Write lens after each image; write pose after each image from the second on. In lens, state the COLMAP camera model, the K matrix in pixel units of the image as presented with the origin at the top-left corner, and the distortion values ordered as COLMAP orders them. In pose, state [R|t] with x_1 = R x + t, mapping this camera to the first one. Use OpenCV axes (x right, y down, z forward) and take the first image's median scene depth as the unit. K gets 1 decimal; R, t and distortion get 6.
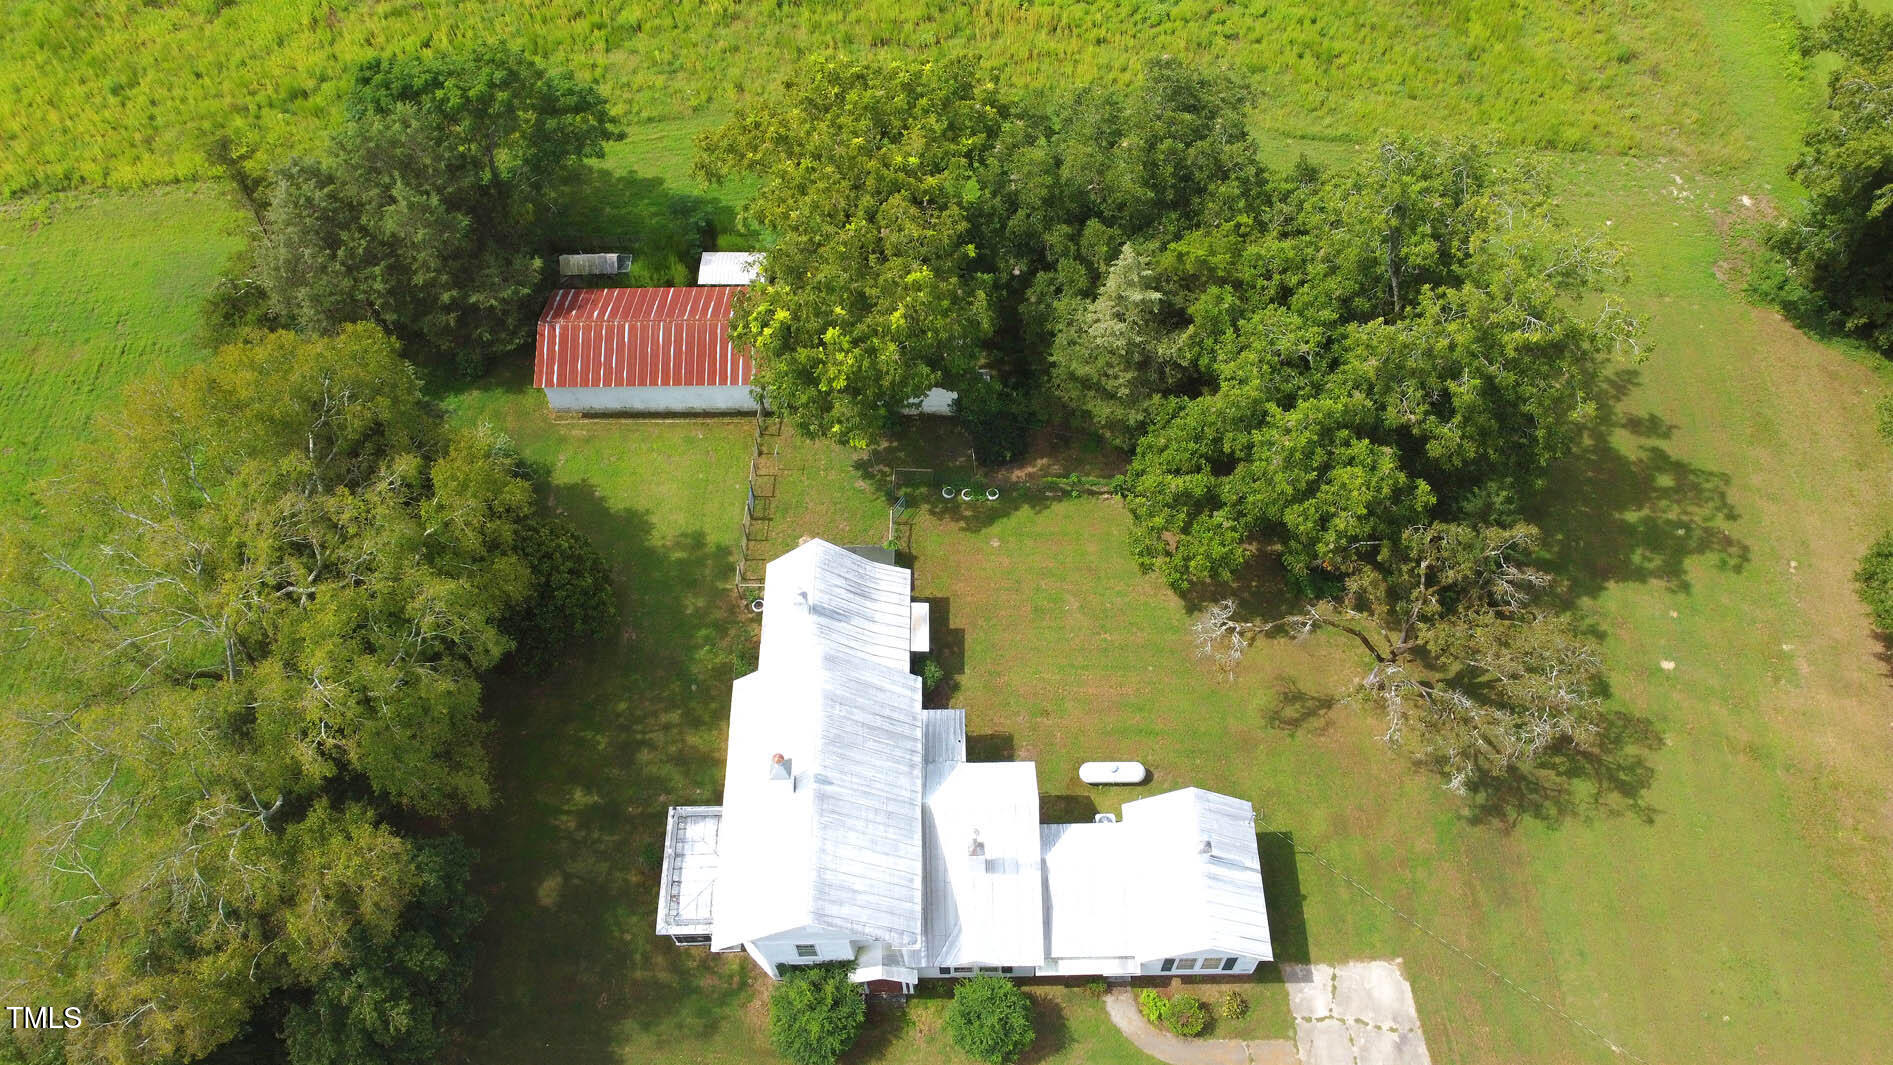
lens RADIAL K [[1429.2, 0, 946.5], [0, 1429.2, 532.5], [0, 0, 1]] dist [0.004692, -0.005396]
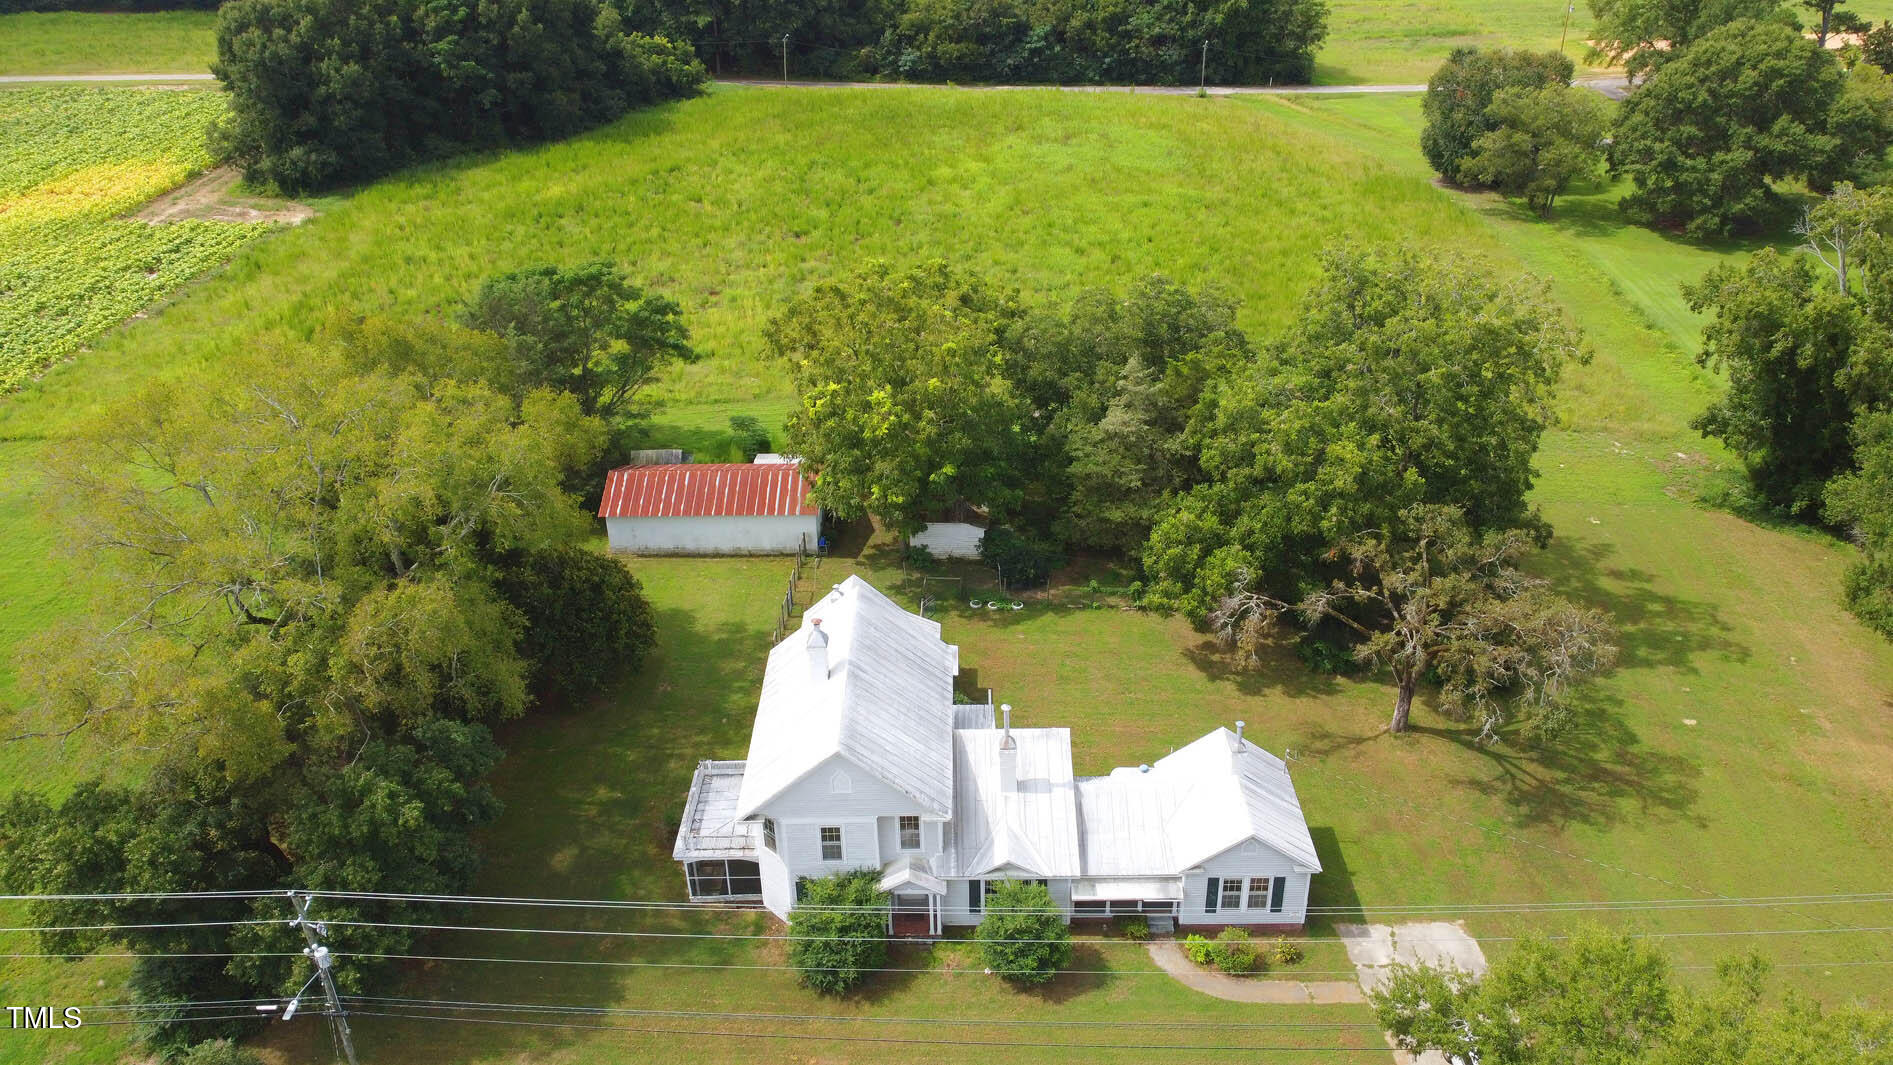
lens RADIAL K [[1429.2, 0, 946.5], [0, 1429.2, 532.5], [0, 0, 1]] dist [0.004692, -0.005396]
pose [[0.999902, 0.008169, -0.011408, -0.010289], [-0.012668, 0.875144, -0.483696, 0.507242], [0.006032, 0.483793, 0.875162, 0.054901]]
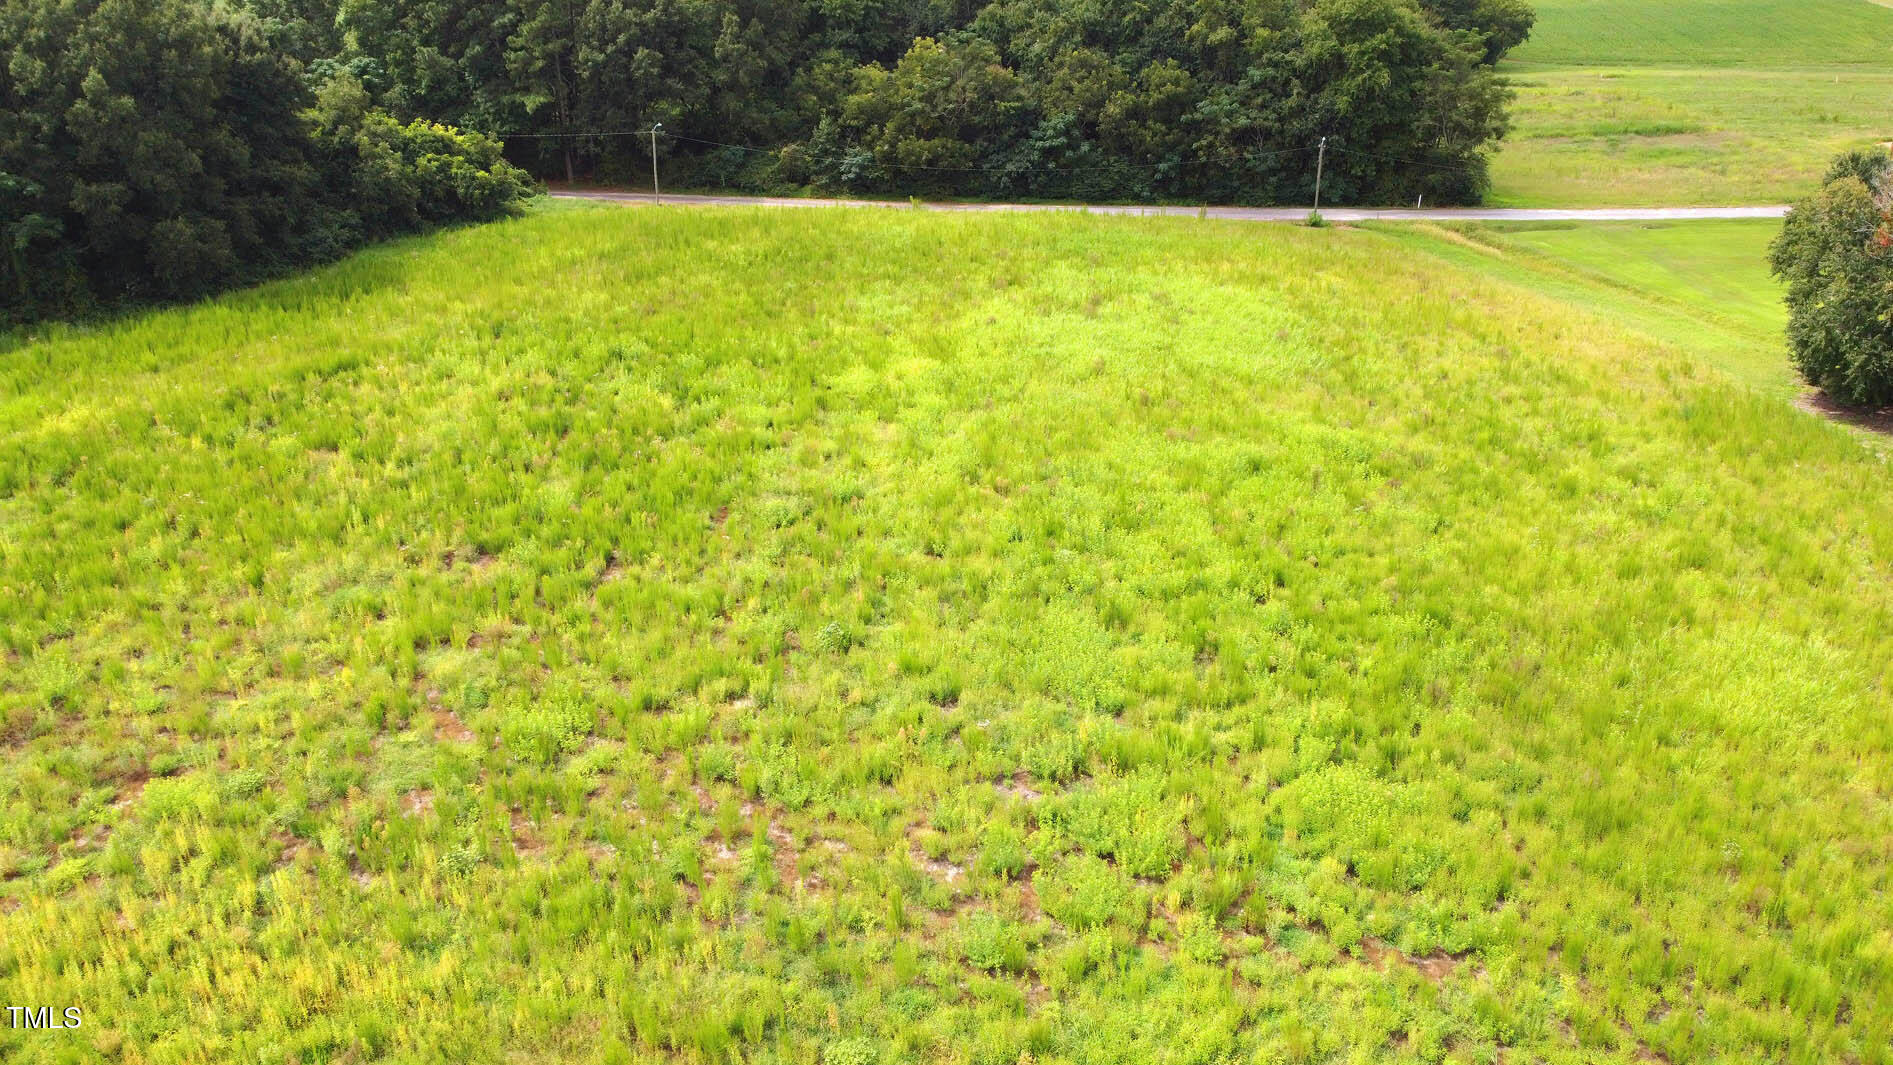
lens RADIAL K [[1429.2, 0, 946.5], [0, 1429.2, 532.5], [0, 0, 1]] dist [0.004692, -0.005396]
pose [[0.999095, 0.020873, -0.037053, 0.086128], [-0.037546, 0.842095, -0.538021, -0.454113], [0.019972, 0.538925, 0.842117, 0.933668]]
